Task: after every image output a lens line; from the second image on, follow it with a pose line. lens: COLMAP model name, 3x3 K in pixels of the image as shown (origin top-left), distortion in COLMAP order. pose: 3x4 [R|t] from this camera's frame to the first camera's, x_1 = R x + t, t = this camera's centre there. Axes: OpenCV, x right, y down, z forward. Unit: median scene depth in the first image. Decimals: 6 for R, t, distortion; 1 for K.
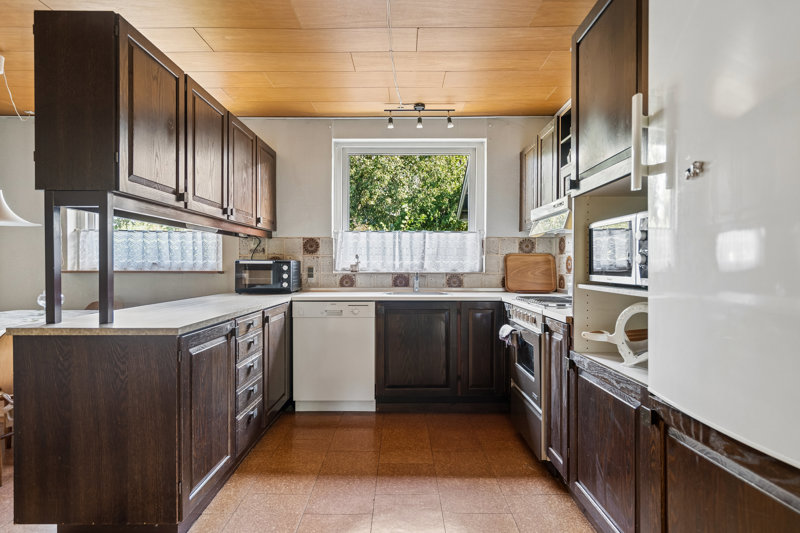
lens RADIAL K [[422.9, 0, 398.7], [0, 422.9, 268.5], [0, 0, 1]] dist [-0.002363, 0.000399]
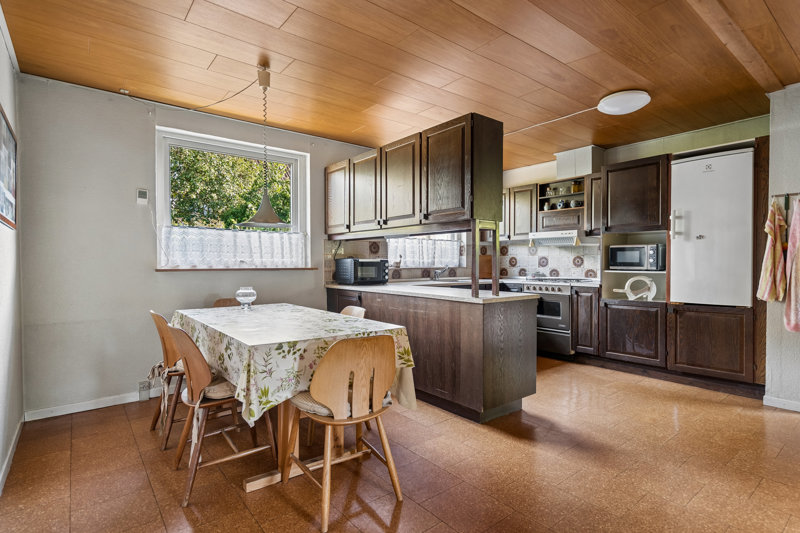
lens RADIAL K [[399.6, 0, 394.6], [0, 399.6, 263.5], [0, 0, 1]] dist [-0.006971, 0.001109]
pose [[0.779302, -0.003428, 0.626639, -1.034591], [0.005882, 0.999981, -0.001844, -0.002774], [-0.626621, 0.005123, 0.779307, -0.012307]]
